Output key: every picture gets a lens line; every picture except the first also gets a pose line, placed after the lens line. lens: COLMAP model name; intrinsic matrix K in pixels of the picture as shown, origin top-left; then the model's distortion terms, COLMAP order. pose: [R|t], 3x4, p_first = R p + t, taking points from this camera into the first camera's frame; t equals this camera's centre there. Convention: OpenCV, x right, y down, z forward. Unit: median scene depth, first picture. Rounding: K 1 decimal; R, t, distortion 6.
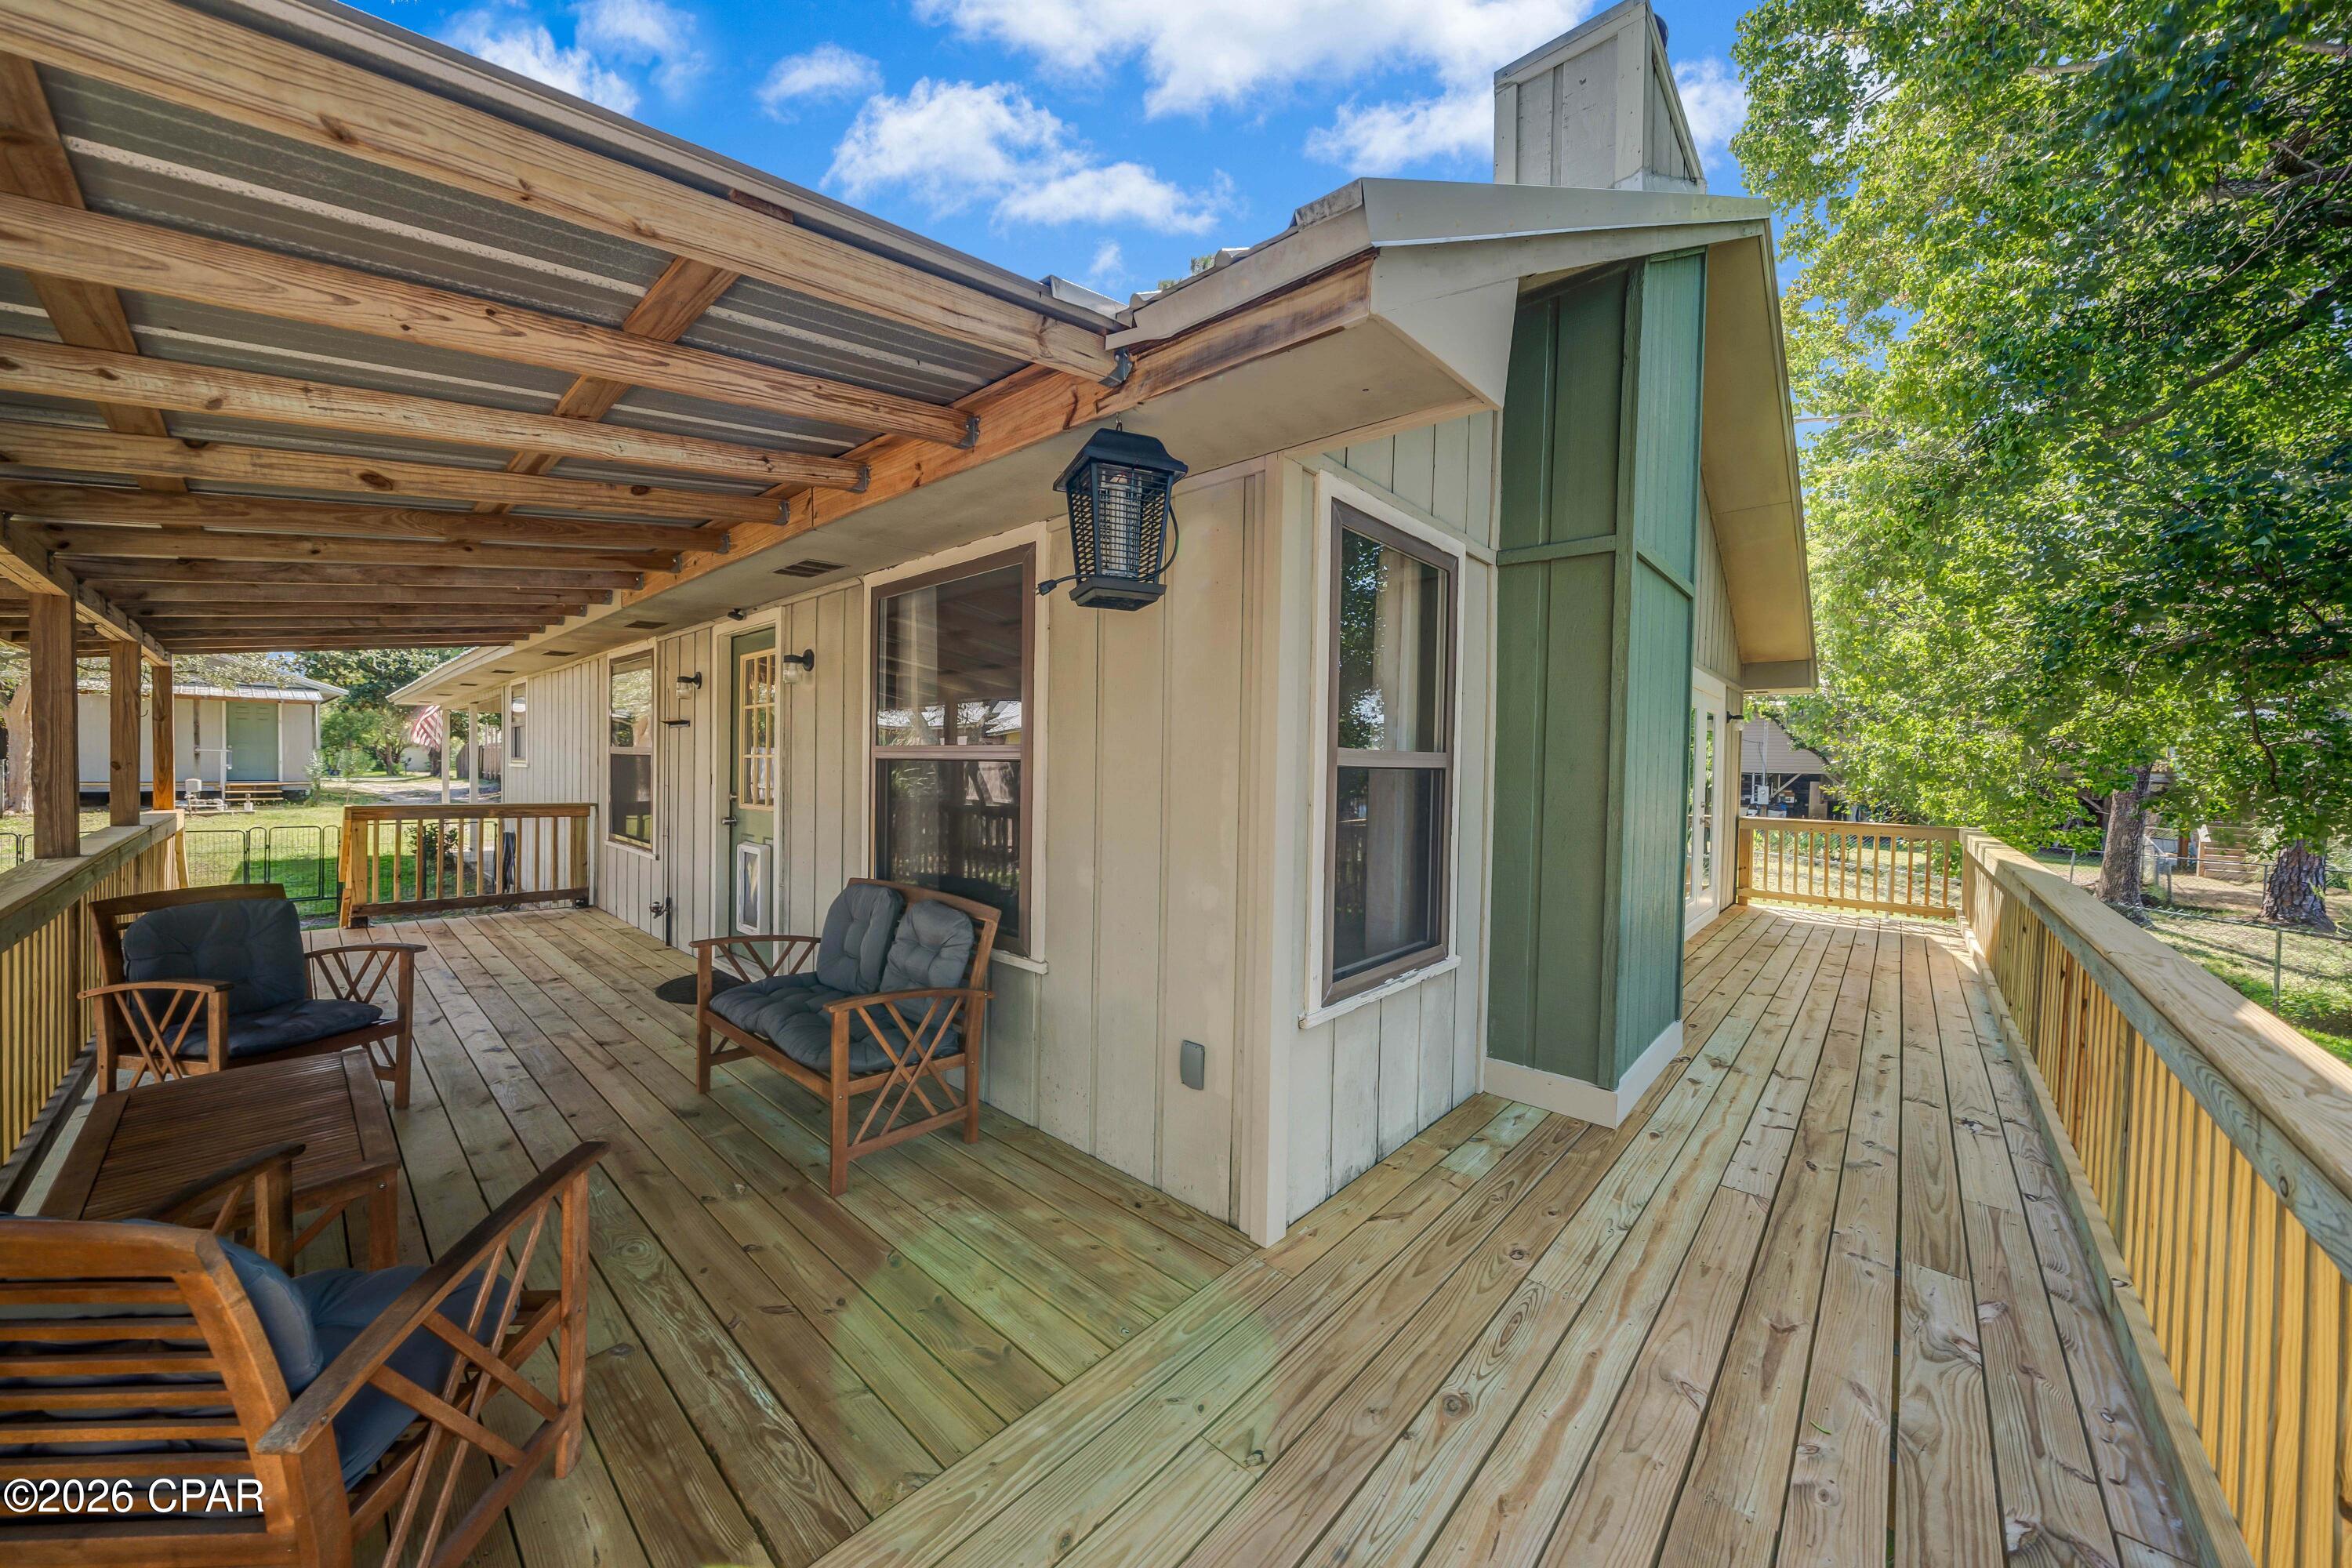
lens RADIAL K [[838.7, 0, 1176.0], [0, 838.7, 784.0], [0, 0, 1]] dist [0.000226, 0.000041]
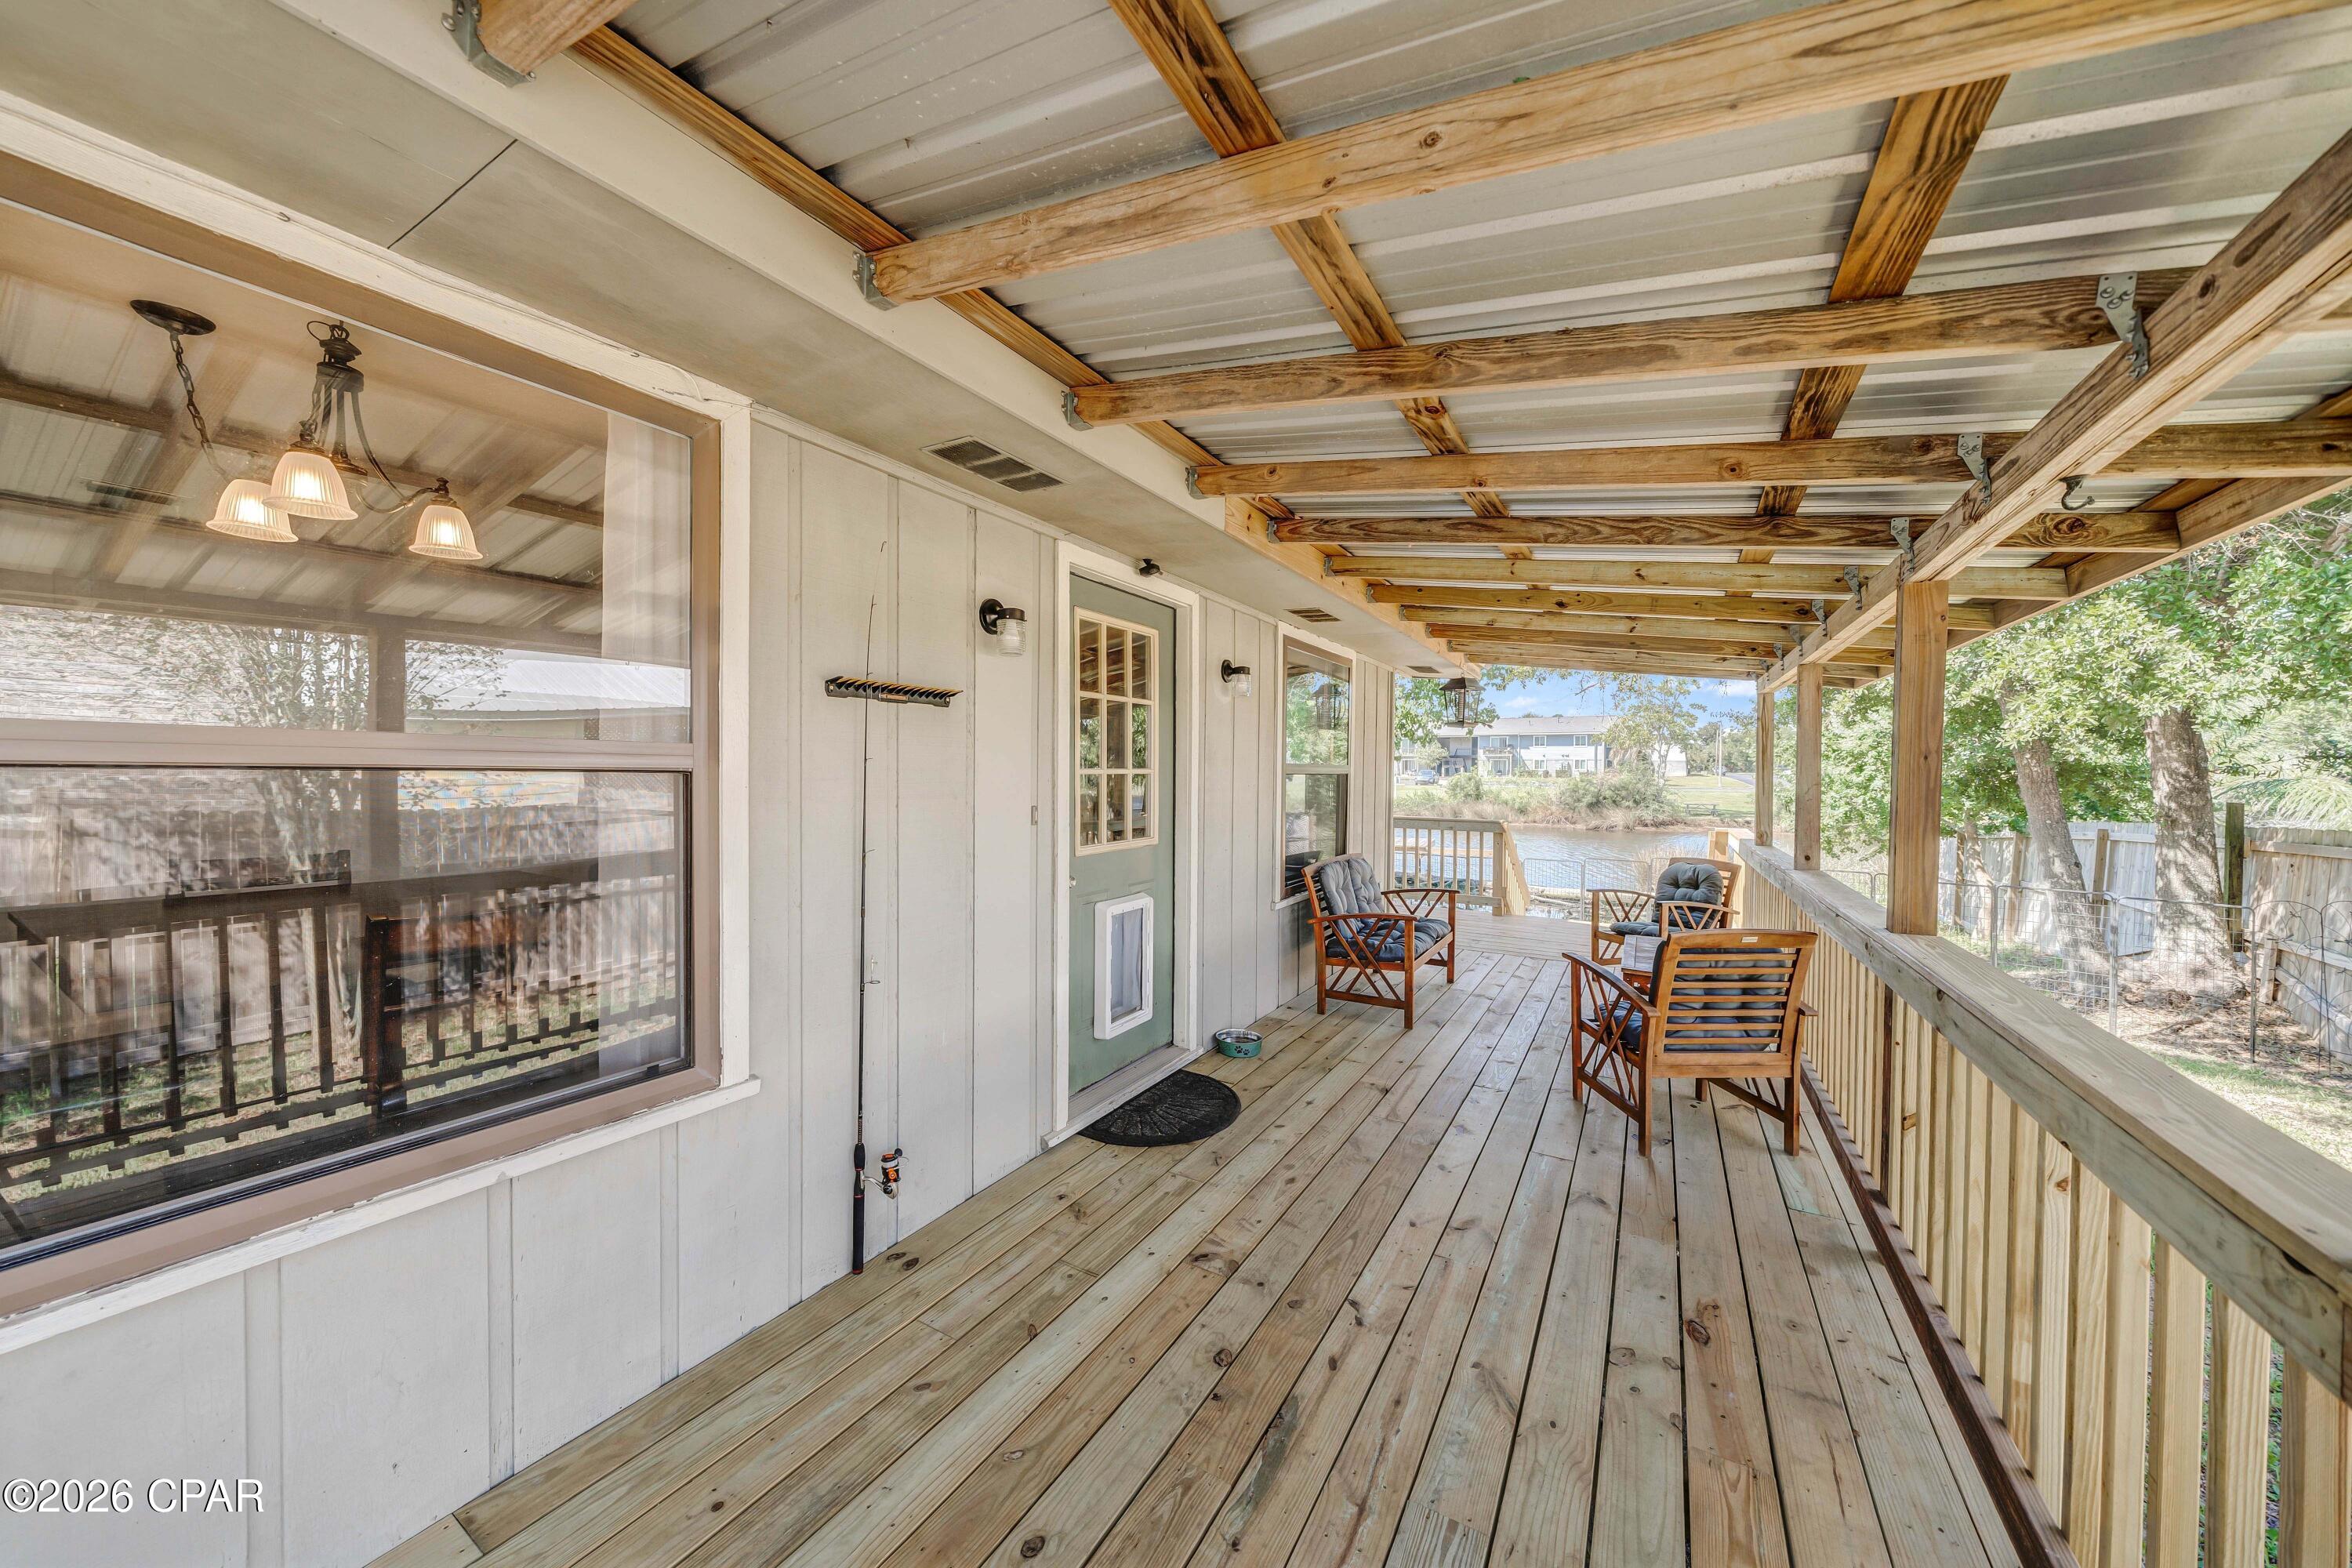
lens RADIAL K [[838.7, 0, 1176.0], [0, 838.7, 784.0], [0, 0, 1]] dist [0.000226, 0.000041]
pose [[-0.230893, -0.034095, 0.972382, -1.484585], [0.014252, 0.999160, 0.038418, -0.059970], [-0.972875, 0.022729, -0.230213, 1.404261]]
